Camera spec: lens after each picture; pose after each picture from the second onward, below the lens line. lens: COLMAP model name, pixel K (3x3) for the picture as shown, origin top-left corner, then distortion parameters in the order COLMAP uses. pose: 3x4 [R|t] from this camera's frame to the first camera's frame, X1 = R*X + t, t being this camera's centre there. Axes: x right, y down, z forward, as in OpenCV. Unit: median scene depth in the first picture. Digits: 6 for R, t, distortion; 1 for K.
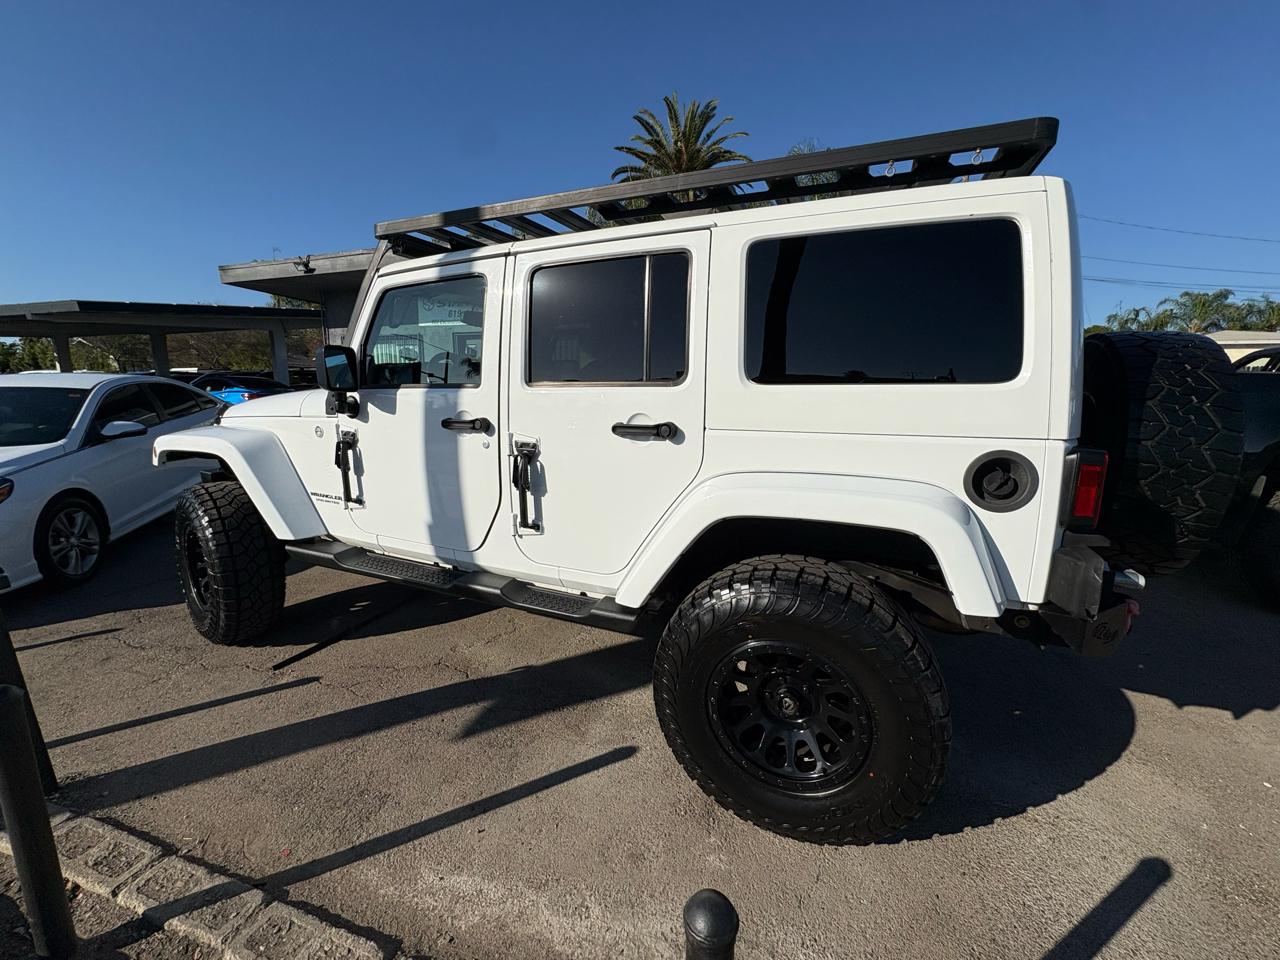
lens RADIAL K [[502.2, 0, 672.5], [0, 502.2, 482.5], [0, 0, 1]] dist [-0.000328, -0.000162]
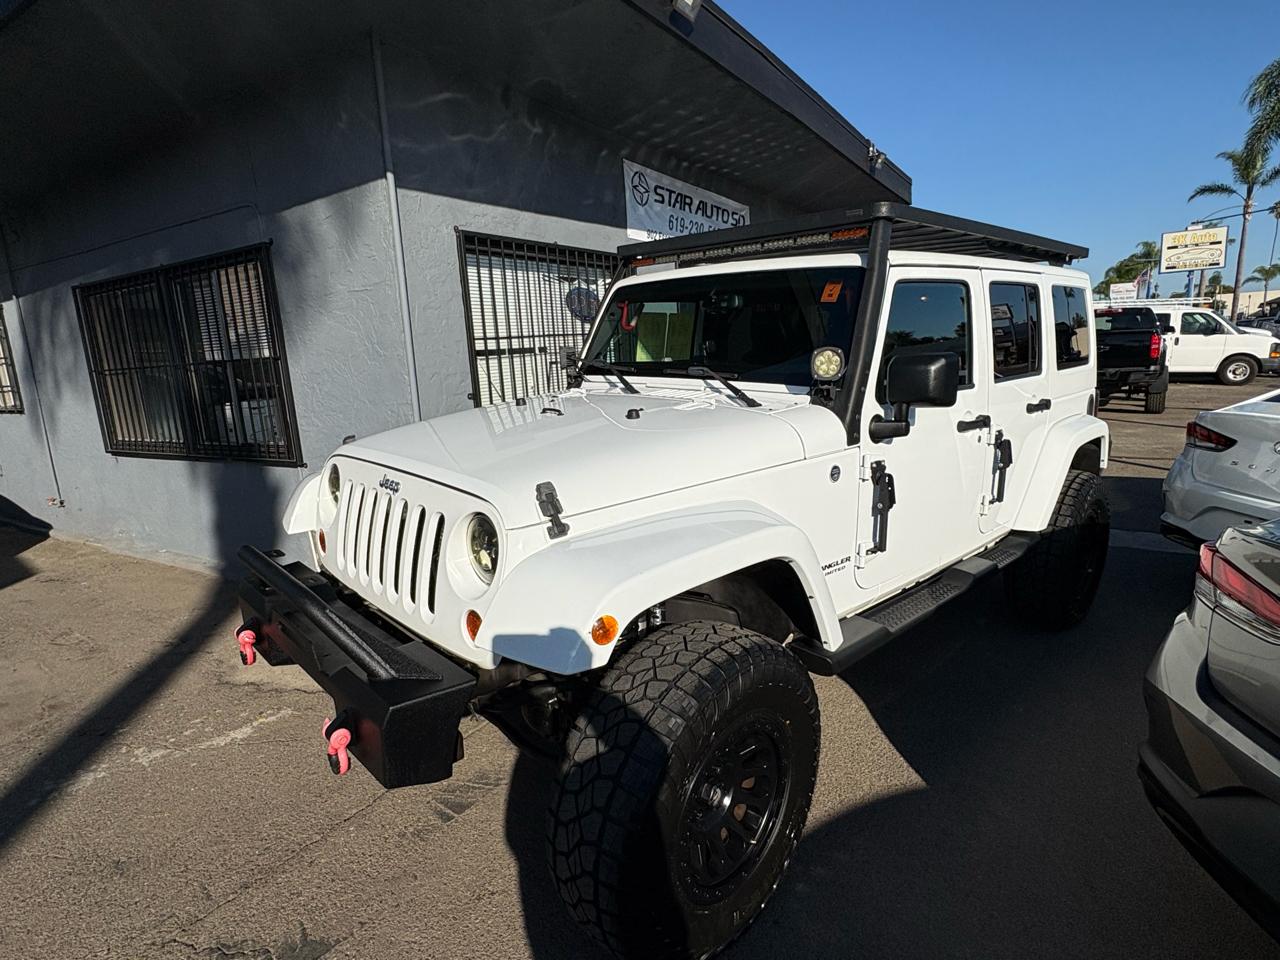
lens RADIAL K [[703.1, 0, 634.1], [0, 703.1, 478.0], [0, 0, 1]] dist [0.001995, -0.000233]
pose [[0.399997, -0.201028, 0.894198, -2.918703], [0.193693, 0.972154, 0.131910, -0.484210], [-0.895815, 0.120436, 0.427796, 1.461050]]
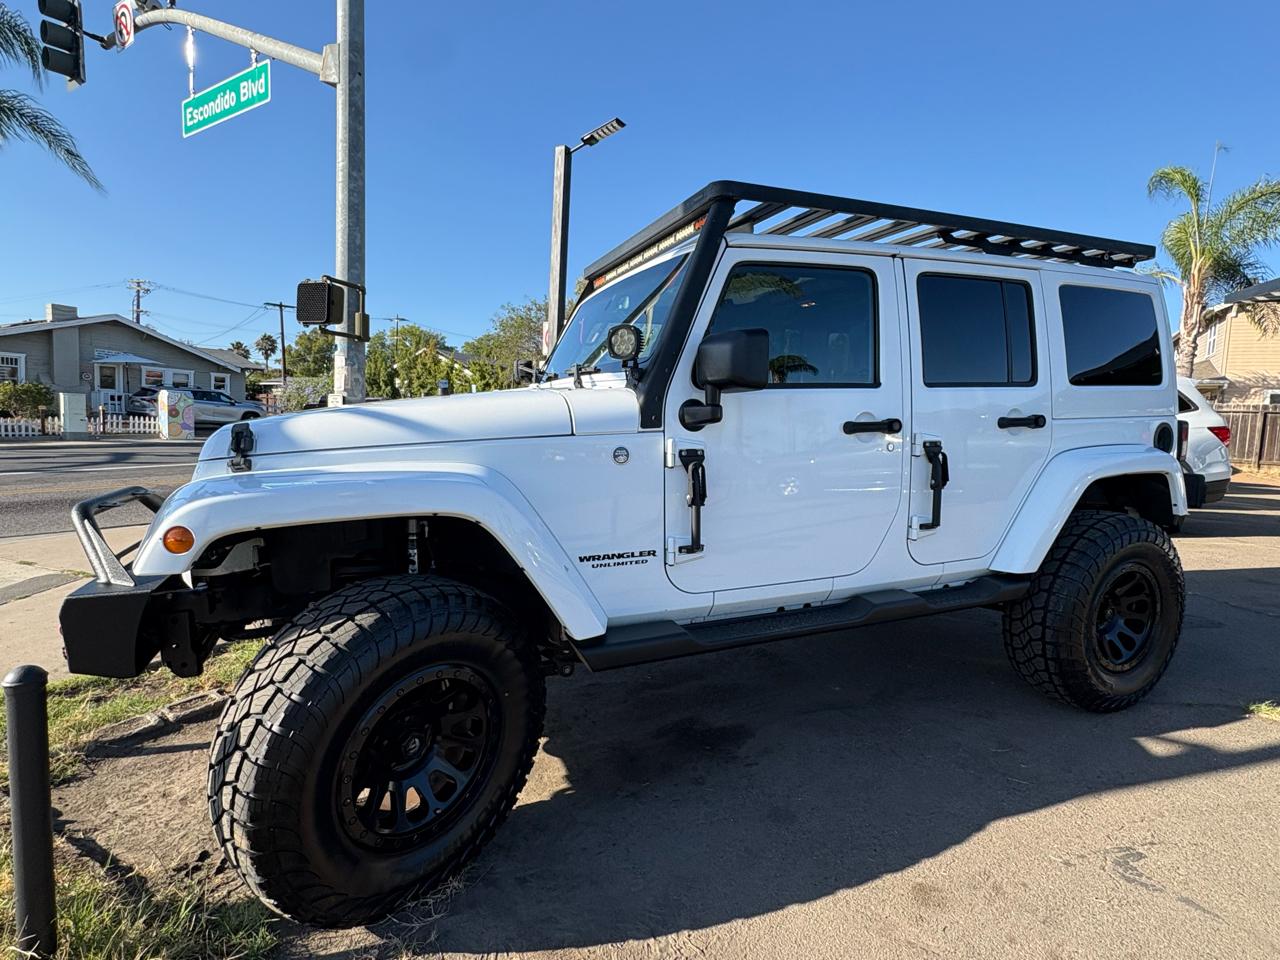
lens RADIAL K [[650.8, 0, 632.7], [0, 650.8, 479.5], [0, 0, 1]] dist [0.001810, -0.000722]
pose [[0.699808, -0.086073, 0.709126, -2.246581], [0.148770, 0.988508, -0.026832, -0.079898], [-0.698667, 0.124274, 0.704571, 0.695419]]
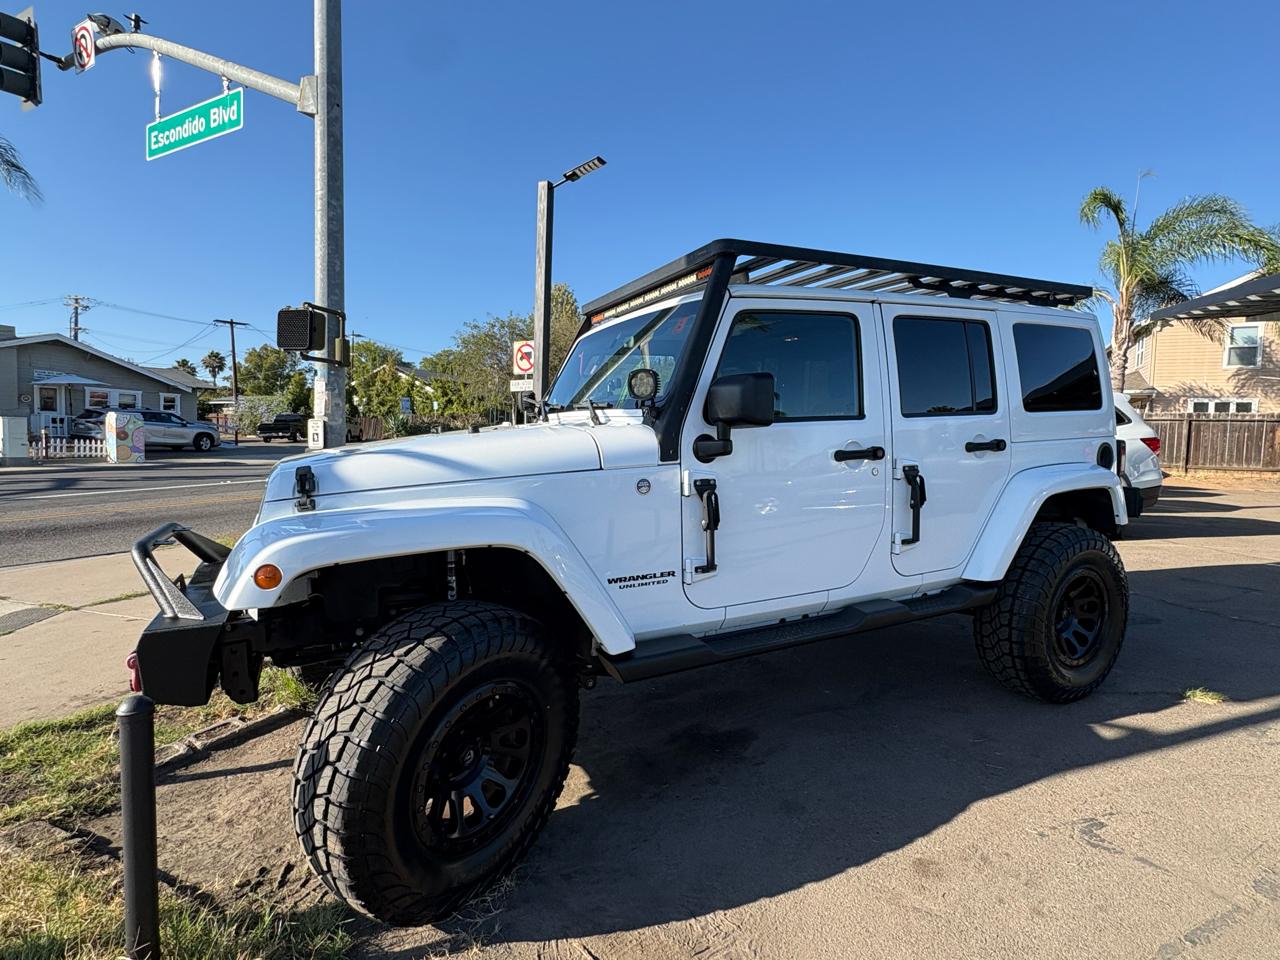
lens RADIAL K [[651.4, 0, 635.3], [0, 651.4, 478.8], [0, 0, 1]] dist [0.000793, 0.000481]
pose [[0.651459, -0.084422, 0.753972, -2.463289], [0.170879, 0.984582, -0.037403, -0.138974], [-0.739190, 0.153205, 0.655840, 0.683189]]
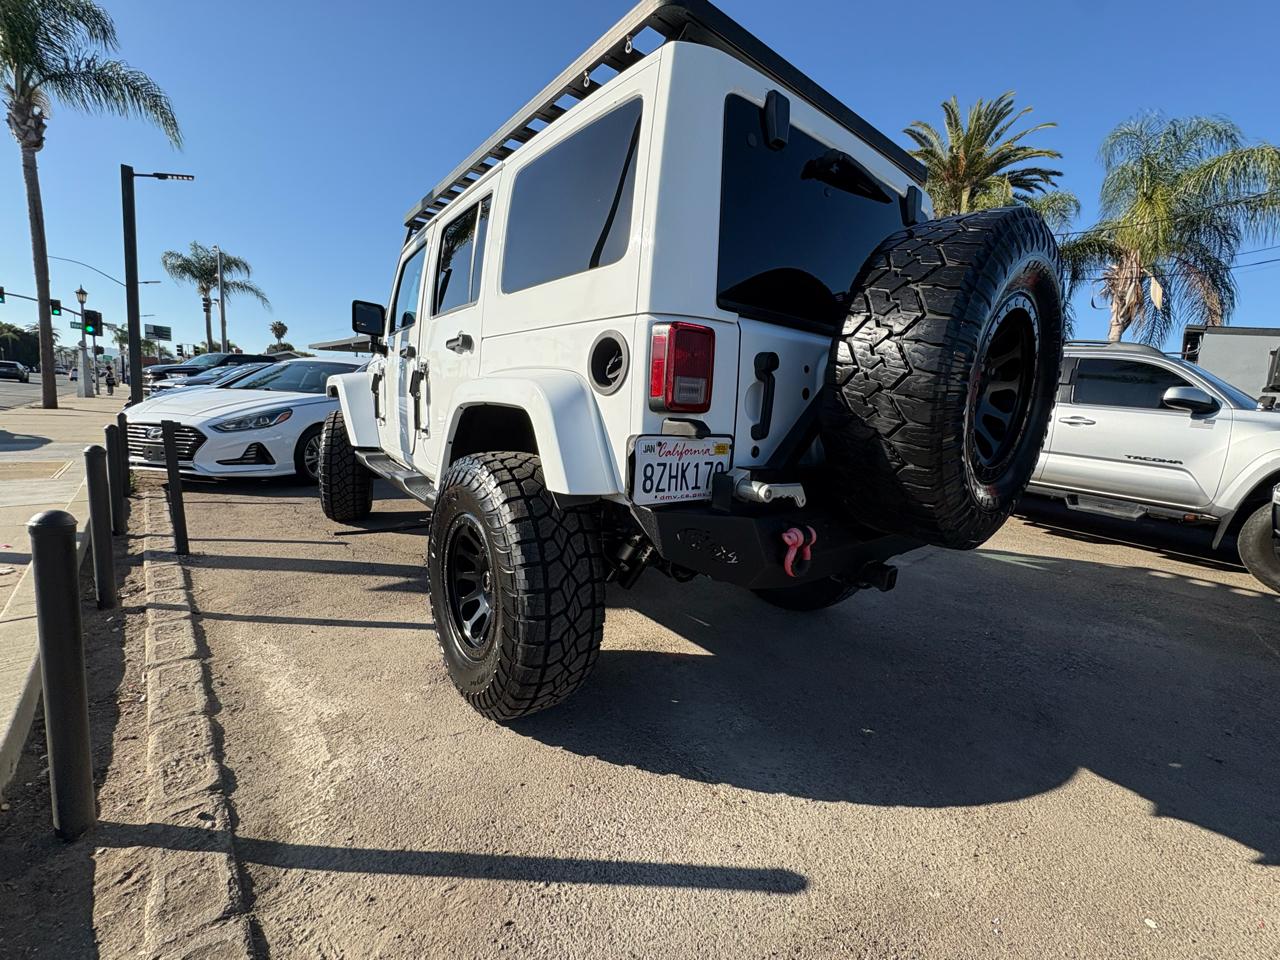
lens RADIAL K [[511.8, 0, 641.7], [0, 511.8, 478.9], [0, 0, 1]] dist [0.000074, -0.000325]
pose [[0.878743, 0.117885, -0.462508, 1.145578], [-0.146277, 0.988906, -0.025864, 0.228203], [0.454328, 0.090382, 0.886238, 0.176112]]
